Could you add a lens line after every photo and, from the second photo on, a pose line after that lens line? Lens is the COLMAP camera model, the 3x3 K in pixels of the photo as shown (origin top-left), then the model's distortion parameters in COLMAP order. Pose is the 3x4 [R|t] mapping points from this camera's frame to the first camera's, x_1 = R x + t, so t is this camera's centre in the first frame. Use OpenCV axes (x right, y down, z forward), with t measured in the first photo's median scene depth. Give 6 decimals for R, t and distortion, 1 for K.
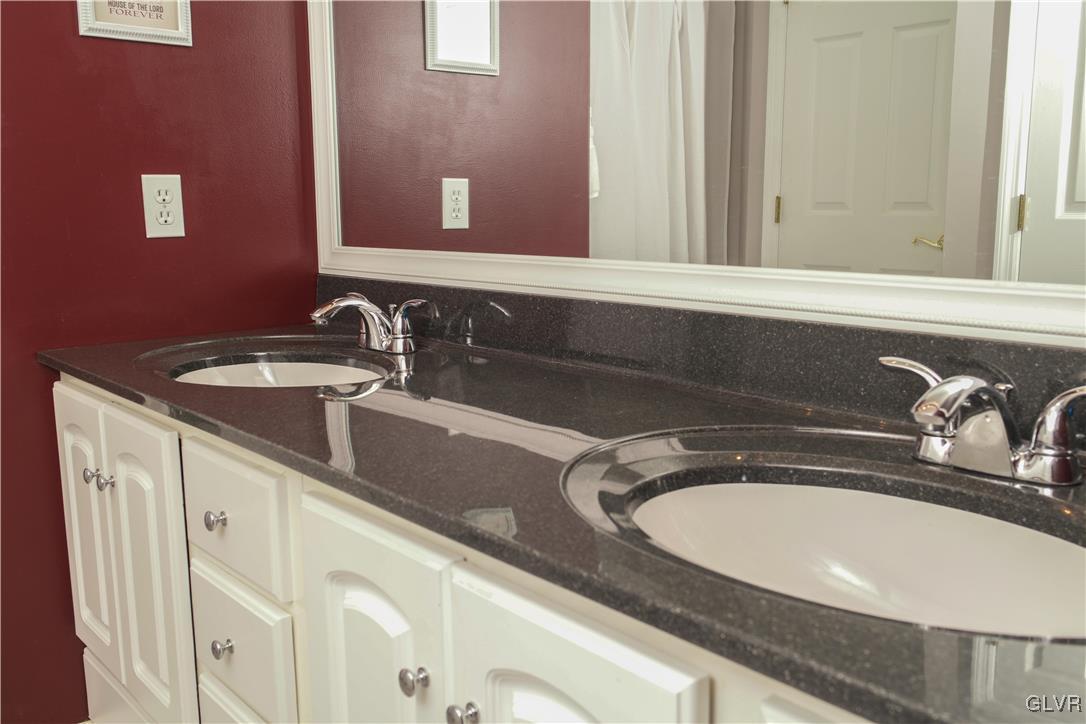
lens RADIAL K [[959.7, 0, 541.1], [0, 959.7, 359.1], [0, 0, 1]] dist [0.002553, -0.013623]
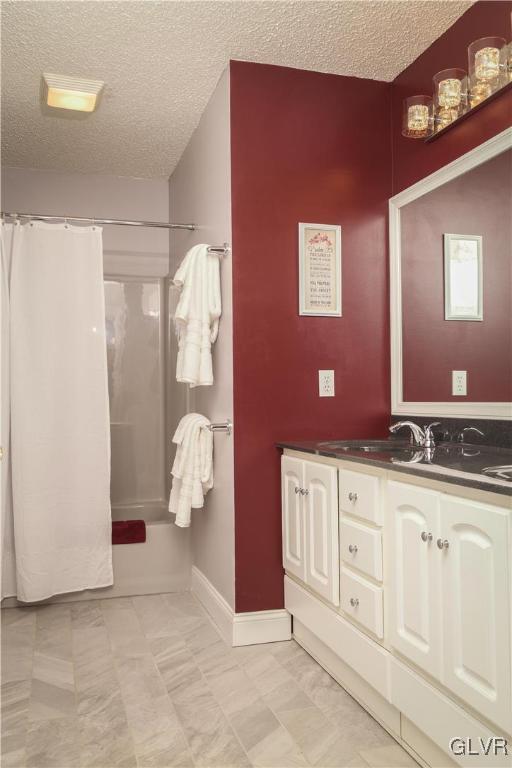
lens RADIAL K [[678.7, 0, 256.7], [0, 678.7, 383.4], [0, 0, 1]] dist [0.002553, -0.013623]
pose [[0.917806, -0.011695, -0.396857, 0.111501], [-0.061864, 0.983145, -0.172045, 0.142264], [0.392180, 0.182455, 0.901613, -0.584557]]
